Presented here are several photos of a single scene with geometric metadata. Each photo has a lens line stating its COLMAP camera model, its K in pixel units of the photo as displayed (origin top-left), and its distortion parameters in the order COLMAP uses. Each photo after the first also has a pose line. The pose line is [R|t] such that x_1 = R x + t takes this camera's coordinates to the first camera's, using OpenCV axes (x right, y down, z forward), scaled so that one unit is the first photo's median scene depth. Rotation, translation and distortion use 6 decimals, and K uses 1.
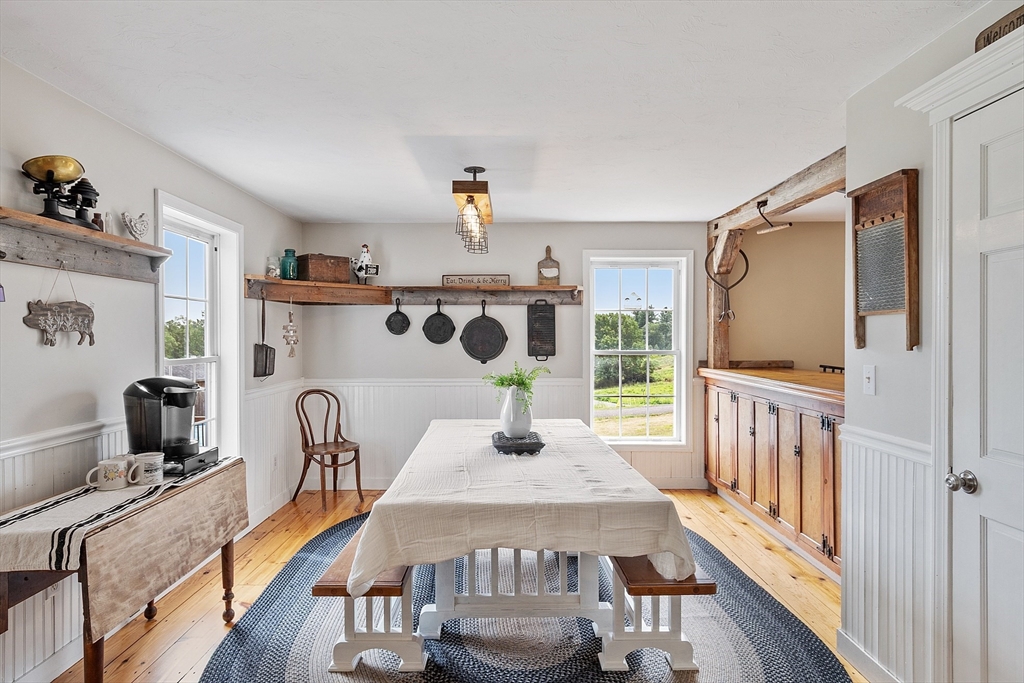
lens RADIAL K [[569.4, 0, 513.1], [0, 569.4, 341.1], [0, 0, 1]] dist [0.005602, -0.005523]
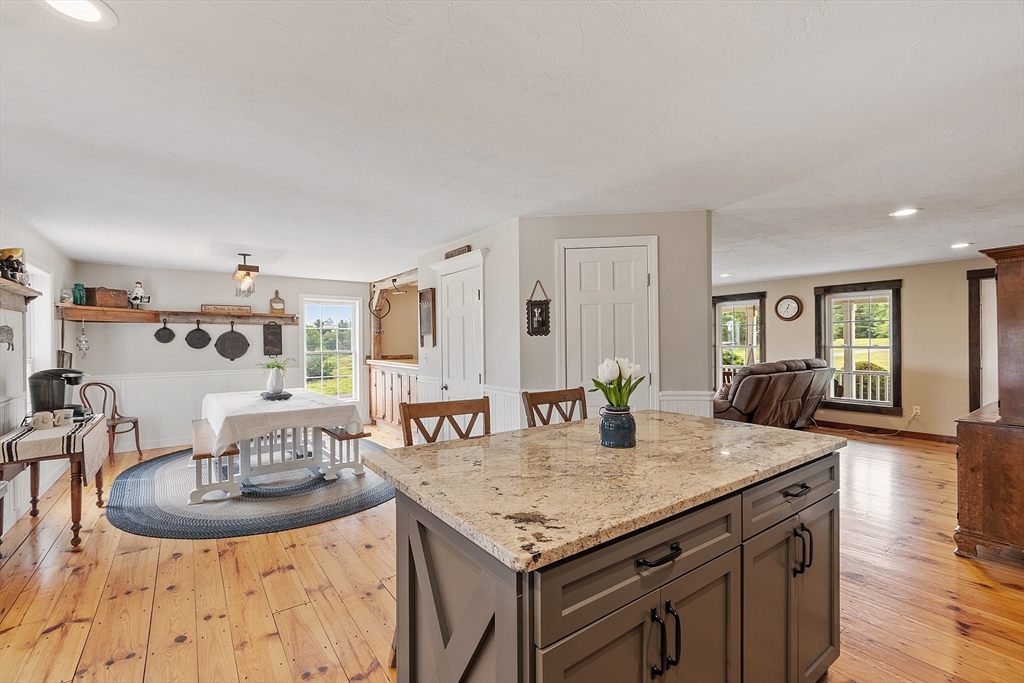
lens RADIAL K [[443.5, 0, 510.5], [0, 443.5, 342.8], [0, 0, 1]] dist [-0.001028, 0.000156]
pose [[0.810047, -0.006244, 0.586332, -0.140678], [0.009728, 0.999949, -0.002792, 0.000783], [-0.586284, 0.007966, 0.810066, -0.451554]]
